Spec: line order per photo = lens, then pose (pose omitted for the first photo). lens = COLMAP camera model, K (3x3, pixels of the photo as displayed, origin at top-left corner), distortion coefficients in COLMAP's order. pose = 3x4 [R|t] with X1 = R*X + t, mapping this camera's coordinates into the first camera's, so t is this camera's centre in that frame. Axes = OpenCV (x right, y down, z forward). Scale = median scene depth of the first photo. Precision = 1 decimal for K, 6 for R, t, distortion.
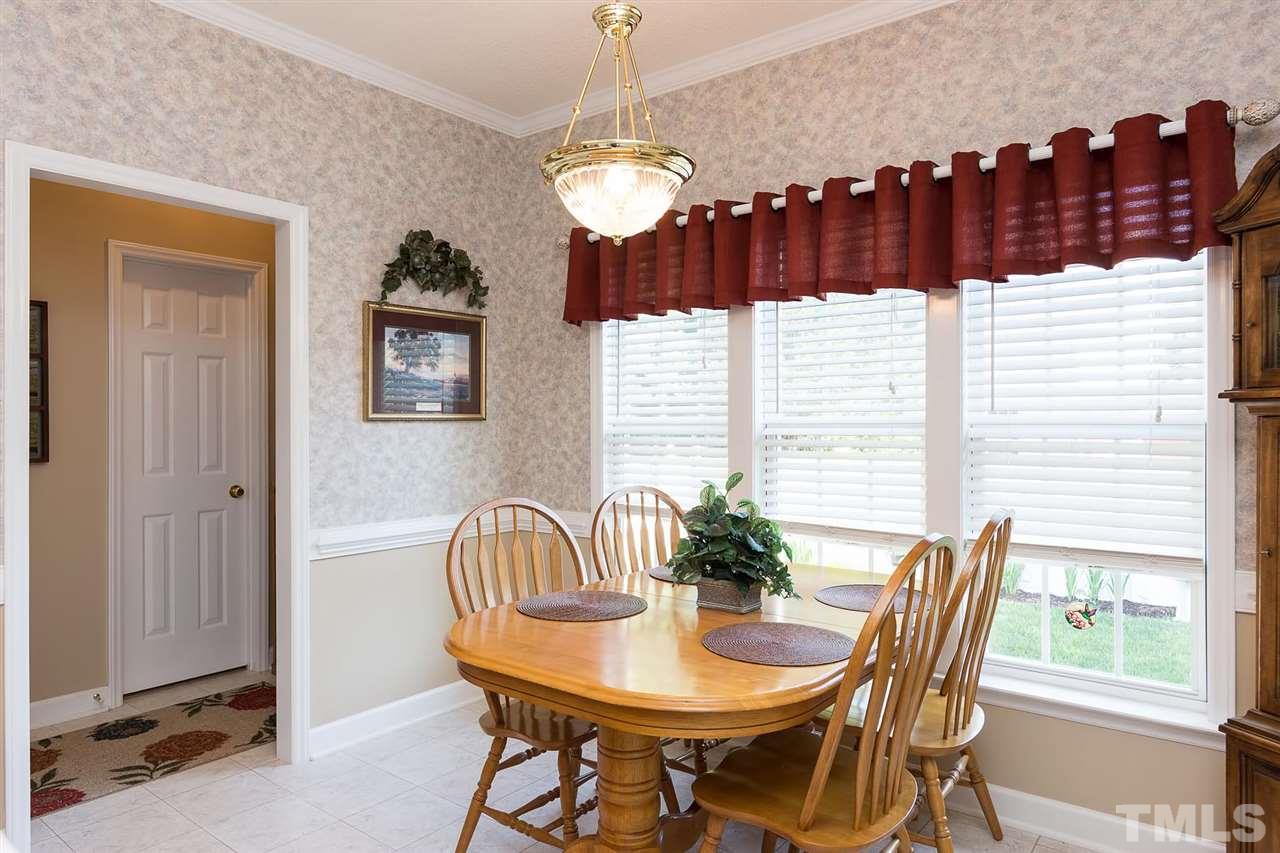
lens RADIAL K [[767.1, 0, 643.2], [0, 767.1, 424.9], [0, 0, 1]] dist [0.004410, 0.003895]
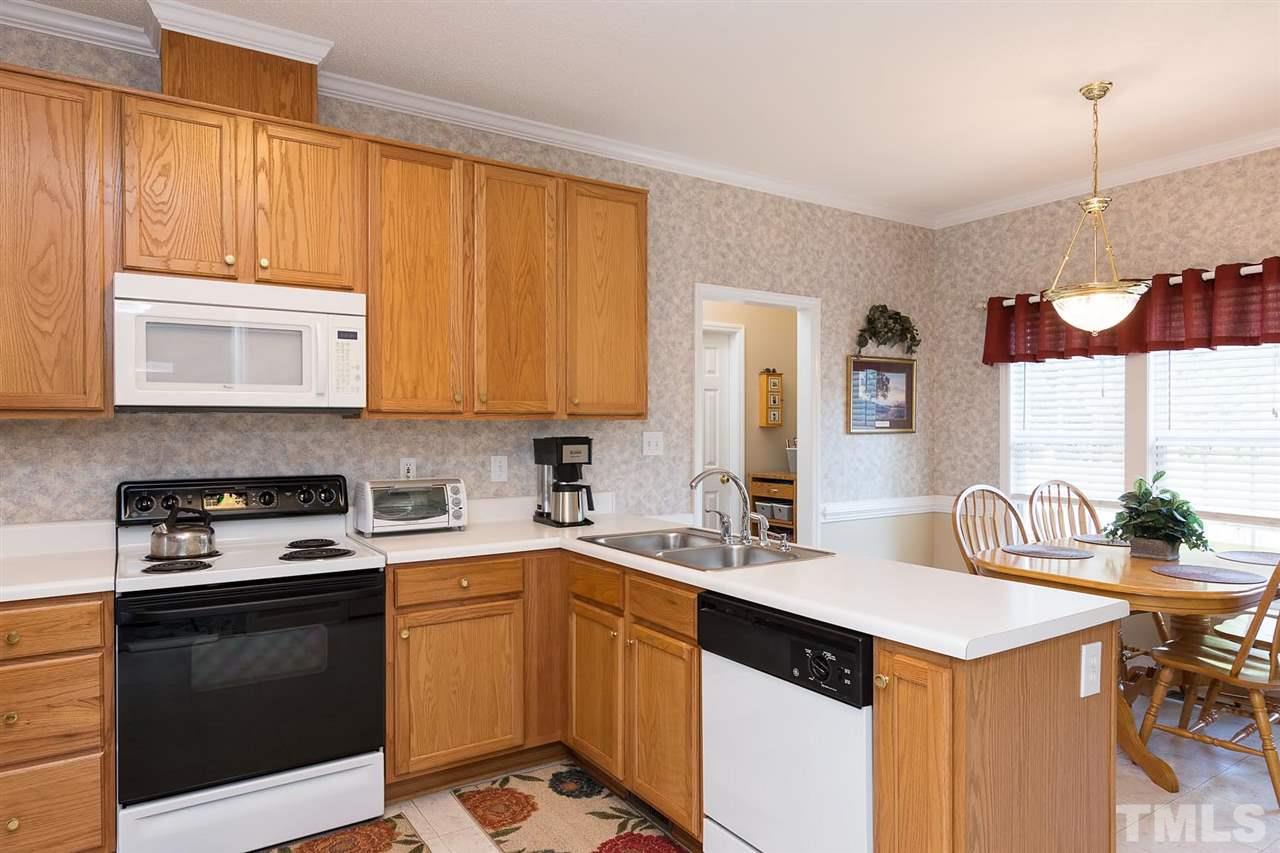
lens RADIAL K [[767.1, 0, 636.5], [0, 767.1, 432.5], [0, 0, 1]] dist [0.004410, 0.003895]
pose [[0.951196, 0.002509, -0.308578, -0.285877], [-0.000186, 0.999971, 0.007556, -0.019384], [0.308588, -0.007130, 0.951169, -0.566822]]
